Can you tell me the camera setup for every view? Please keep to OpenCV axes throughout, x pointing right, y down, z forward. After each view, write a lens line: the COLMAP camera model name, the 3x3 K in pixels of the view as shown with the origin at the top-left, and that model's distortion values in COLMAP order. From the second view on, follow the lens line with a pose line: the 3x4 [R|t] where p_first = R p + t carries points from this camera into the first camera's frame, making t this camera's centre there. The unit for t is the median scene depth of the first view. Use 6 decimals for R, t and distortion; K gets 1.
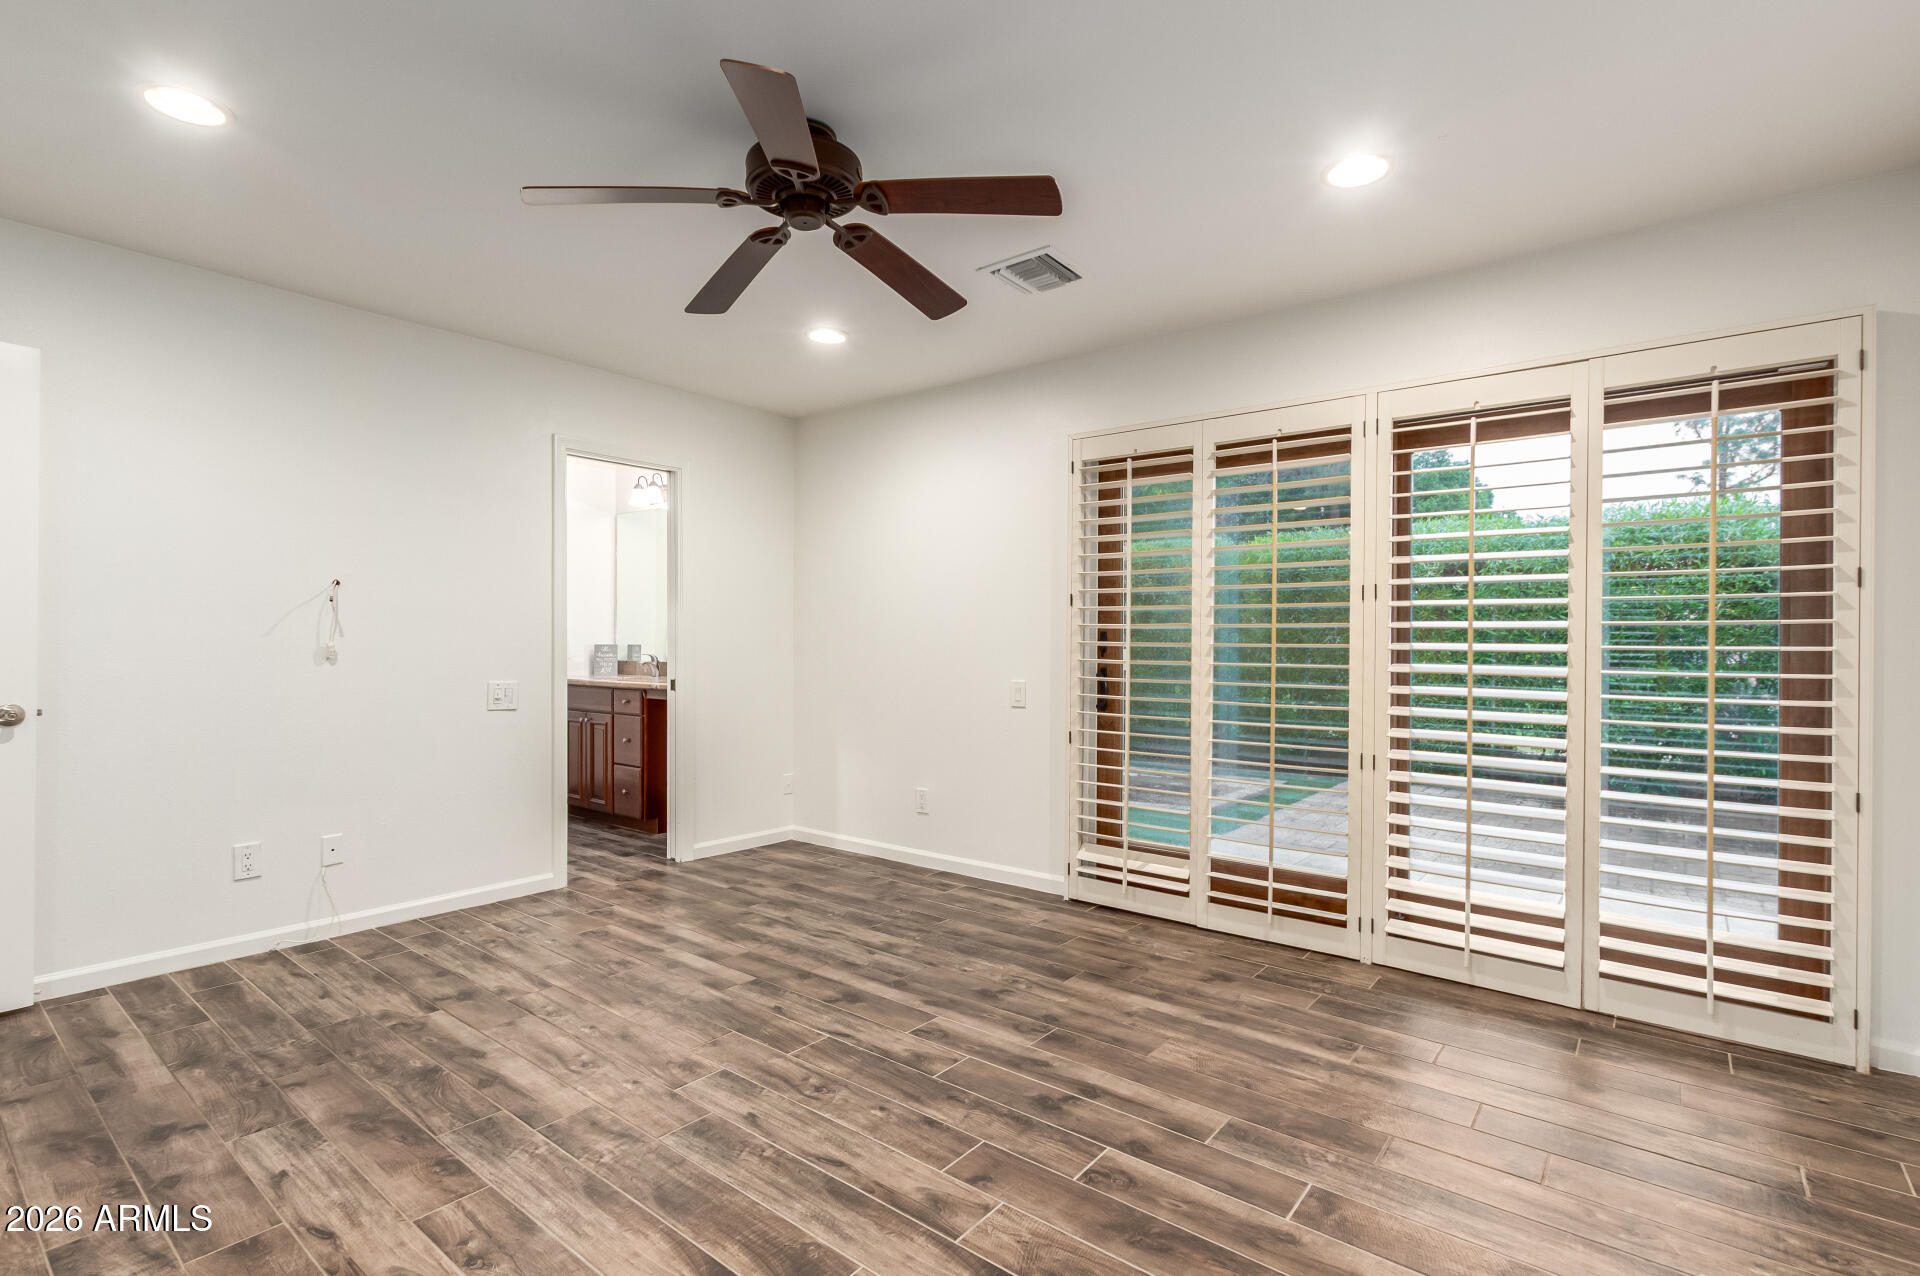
lens RADIAL K [[897.3, 0, 971.7], [0, 897.3, 643.5], [0, 0, 1]] dist [-0.001152, -0.001578]
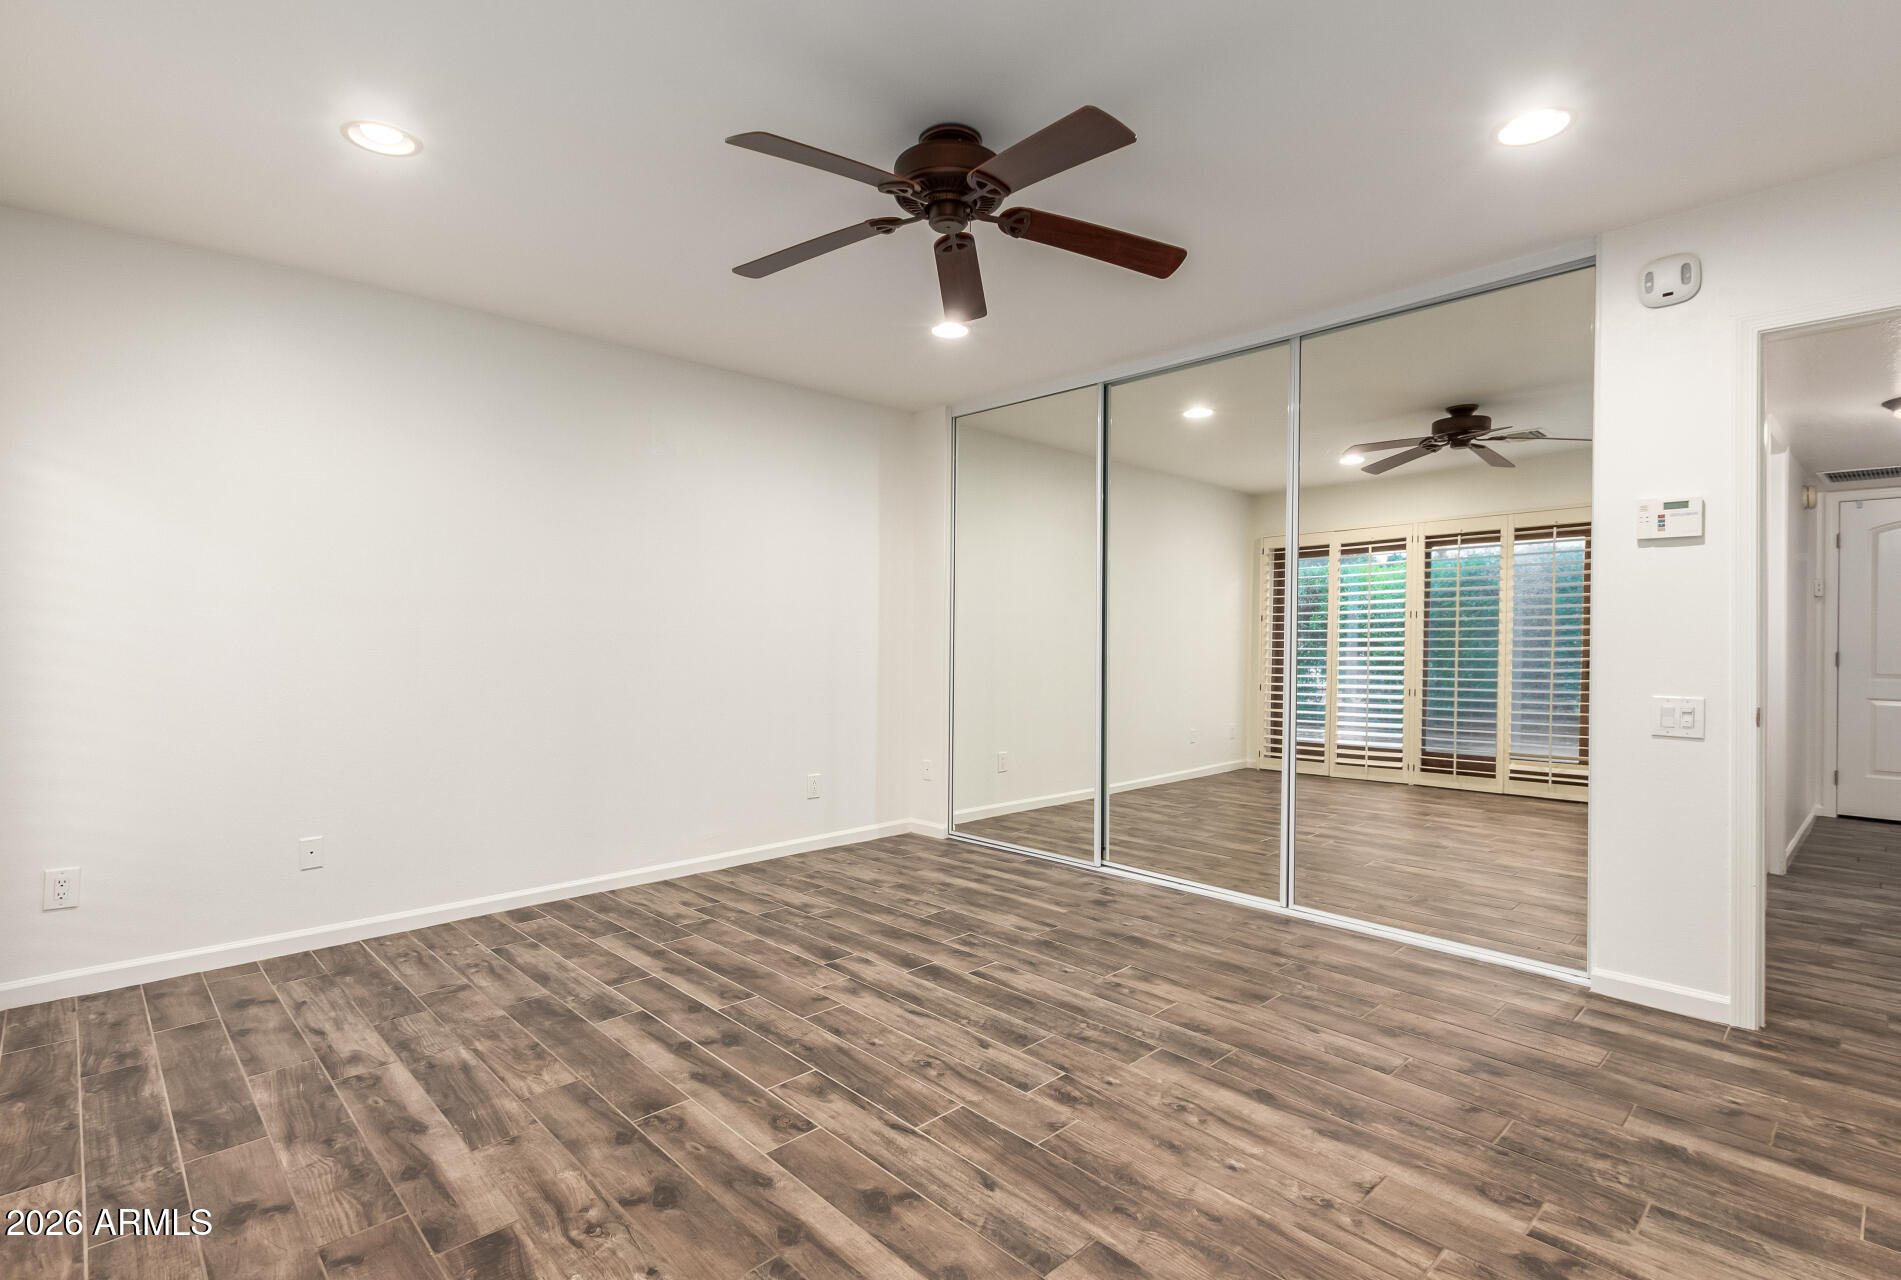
lens RADIAL K [[932.3, 0, 938.1], [0, 932.3, 641.8], [0, 0, 1]] dist [-0.000230, 0.000263]
pose [[-0.988050, -0.010953, 0.153743, -0.288286], [-0.008841, 0.999857, 0.014410, -0.011763], [-0.153879, 0.012879, -0.988006, 1.728758]]
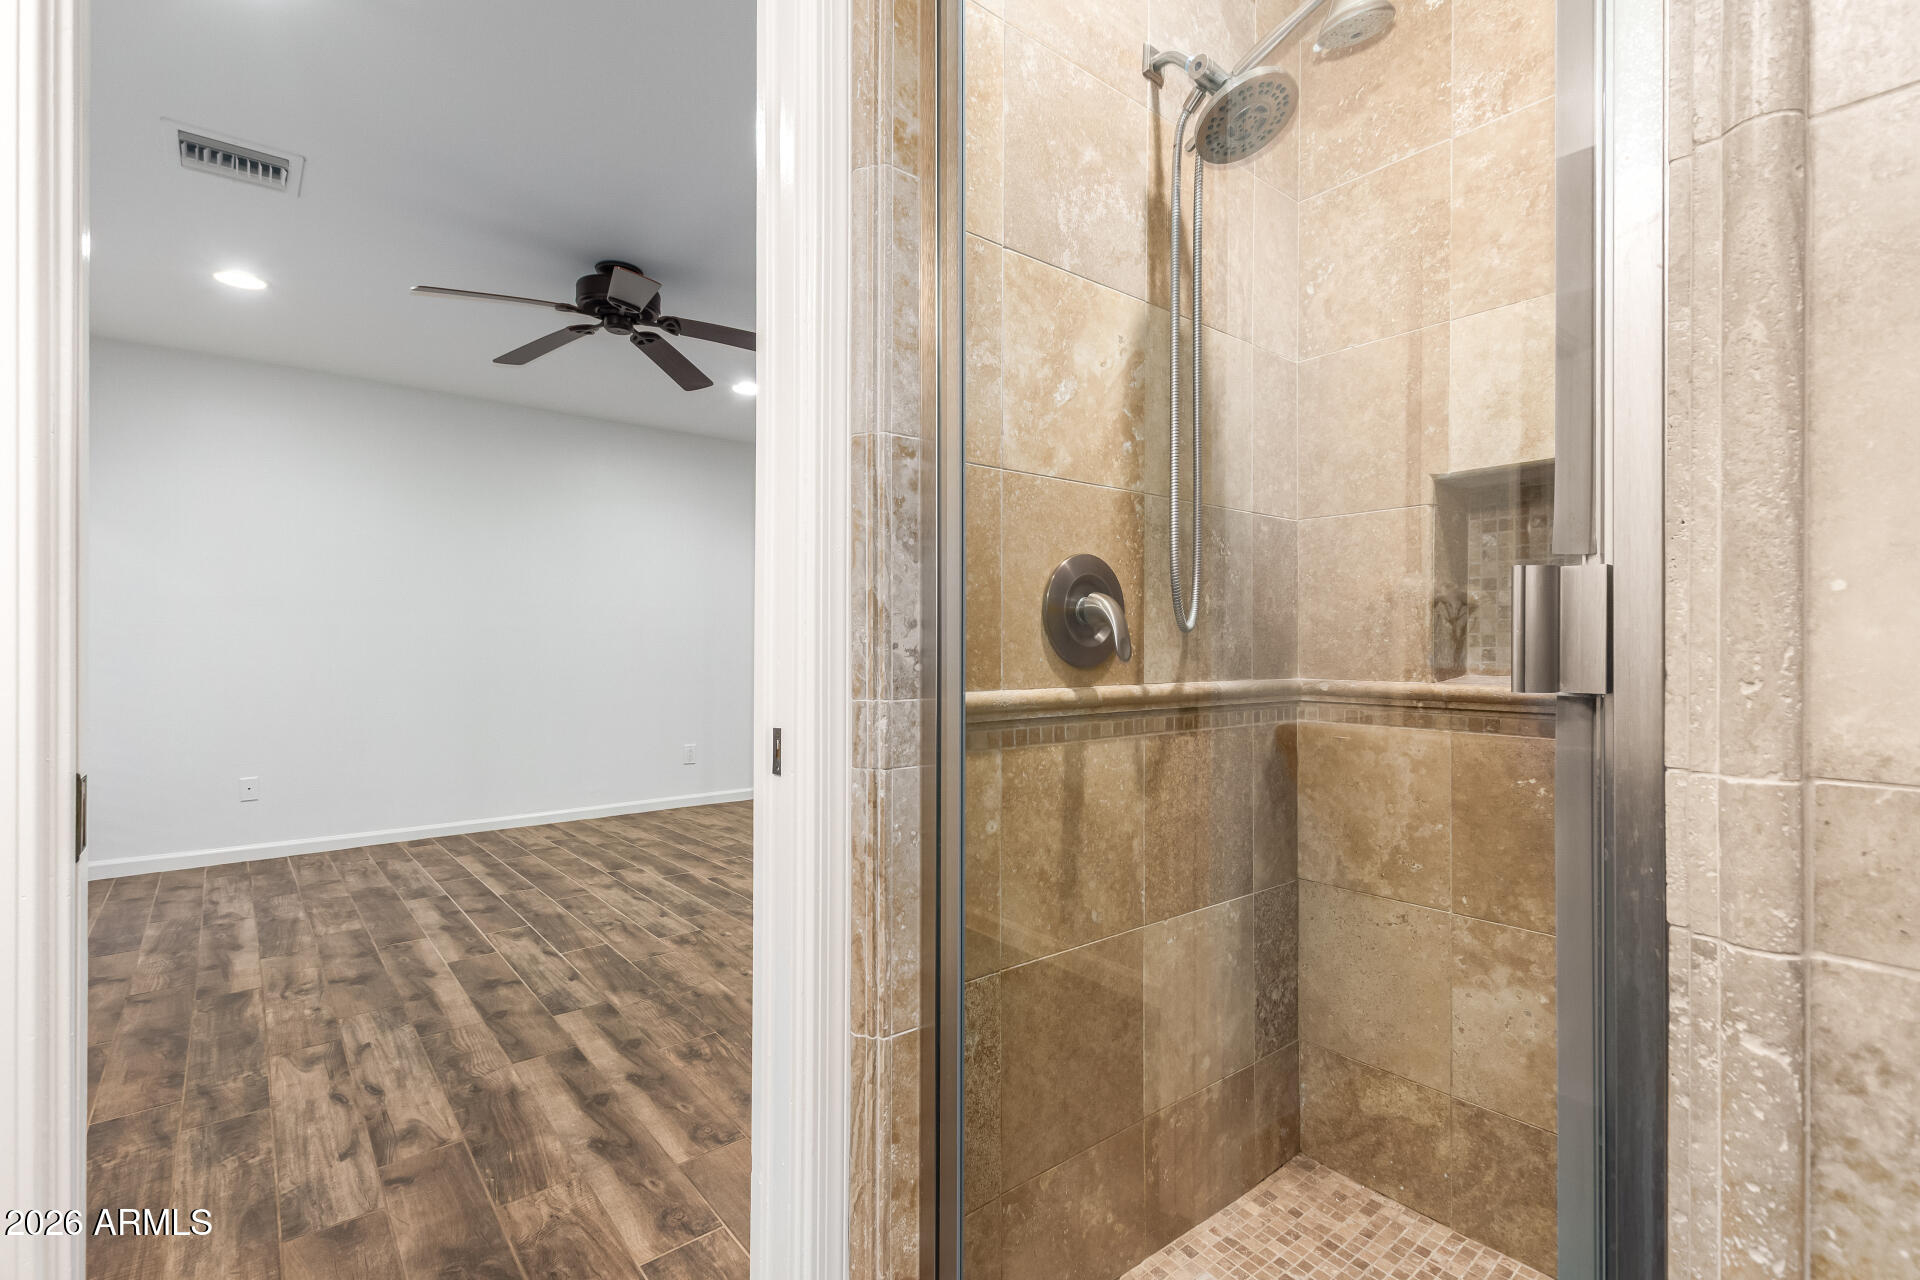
lens RADIAL K [[897.3, 0, 974.4], [0, 897.3, 639.3], [0, 0, 1]] dist [-0.001152, -0.001578]
pose [[-0.977819, -0.004924, 0.209392, -0.886135], [-0.005850, 0.999976, -0.003805, 0.026689], [-0.209368, -0.004946, -0.977824, 1.933537]]
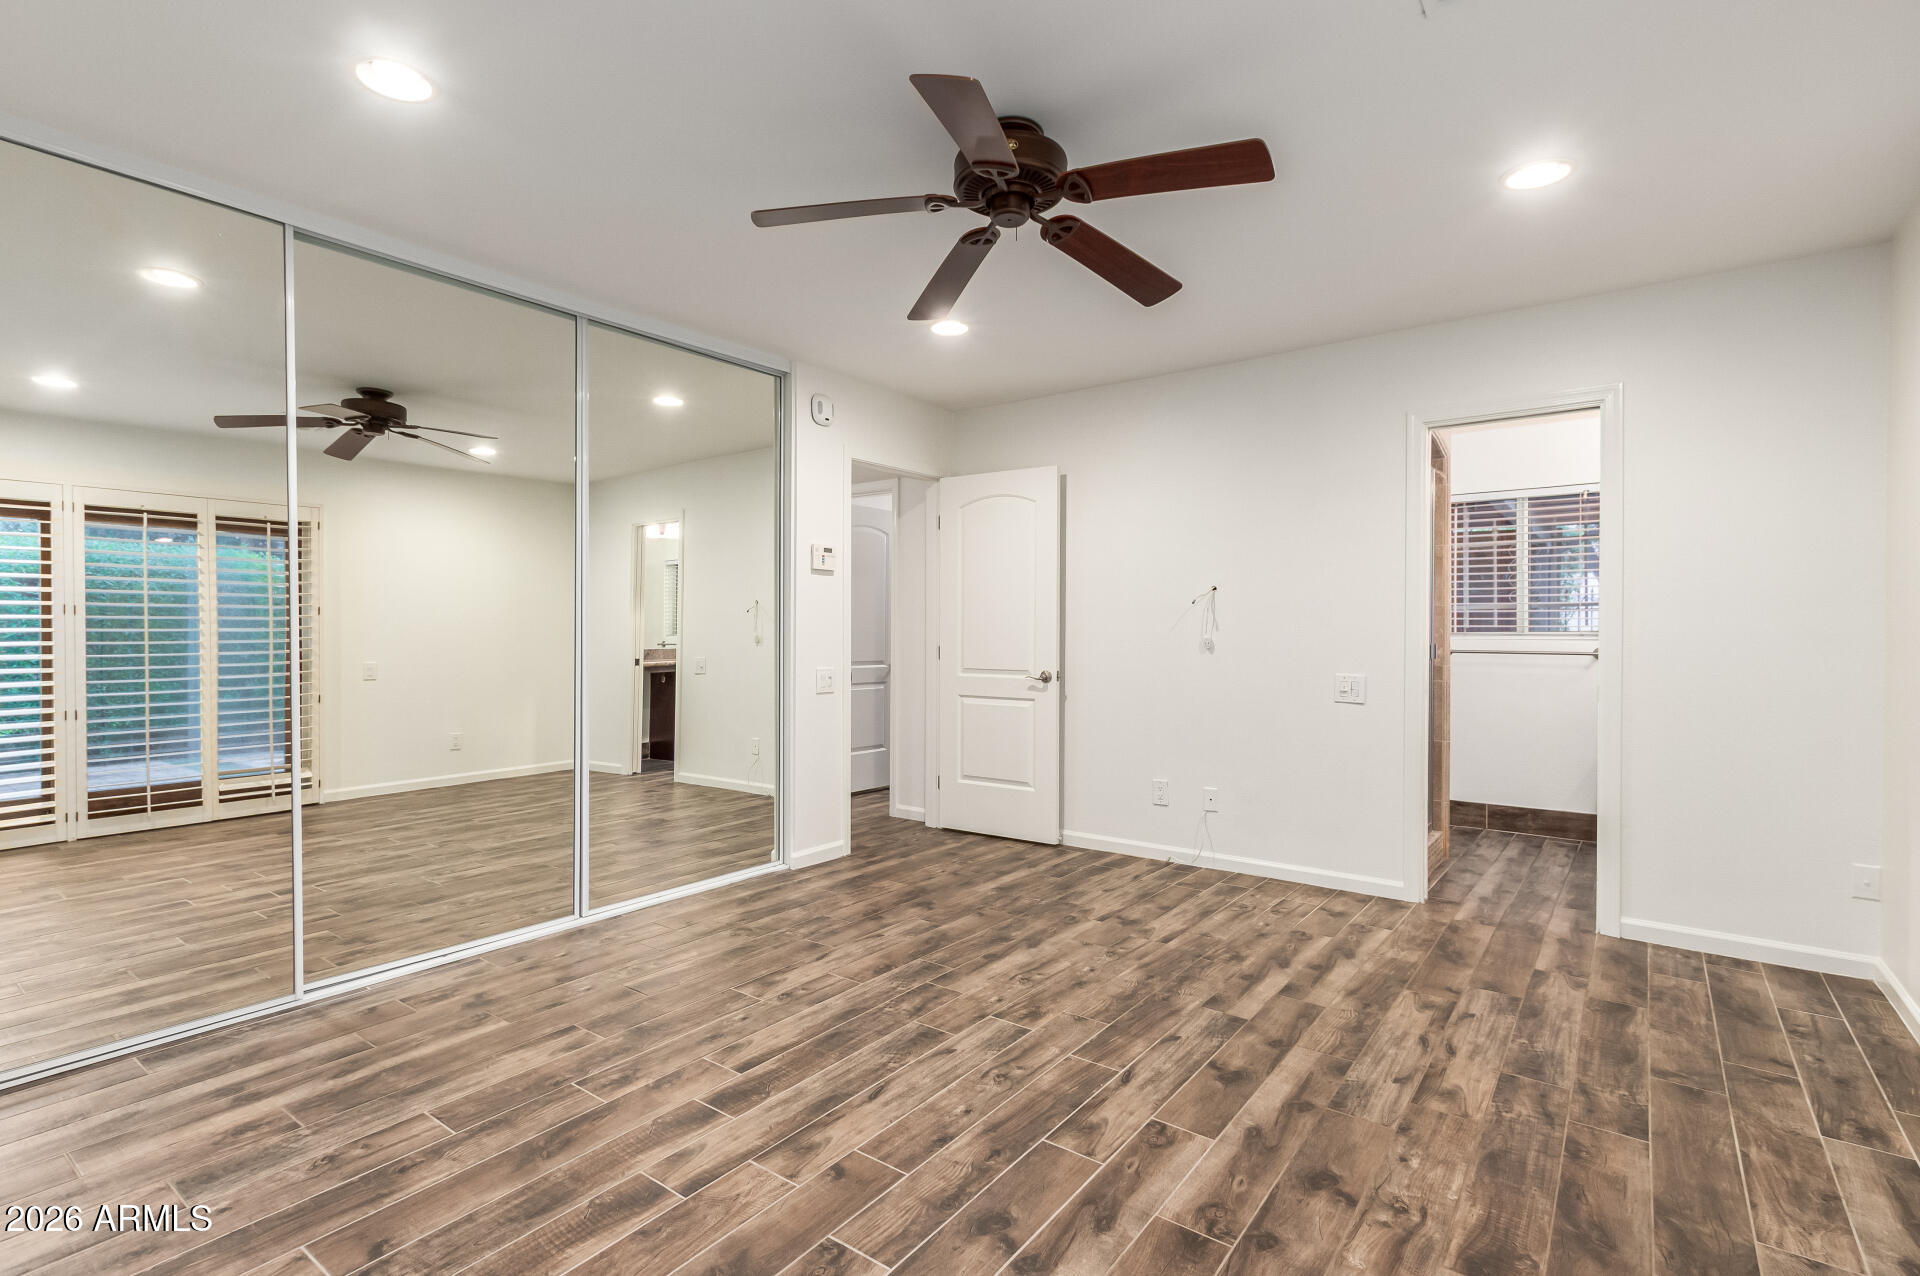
lens RADIAL K [[897.3, 0, 952.7], [0, 897.3, 635.5], [0, 0, 1]] dist [-0.001152, -0.001578]
pose [[0.018711, -0.000478, -0.999825, 0.708643], [-0.002930, 0.999996, -0.000533, -0.003117], [0.999821, 0.002939, 0.018709, 0.770843]]
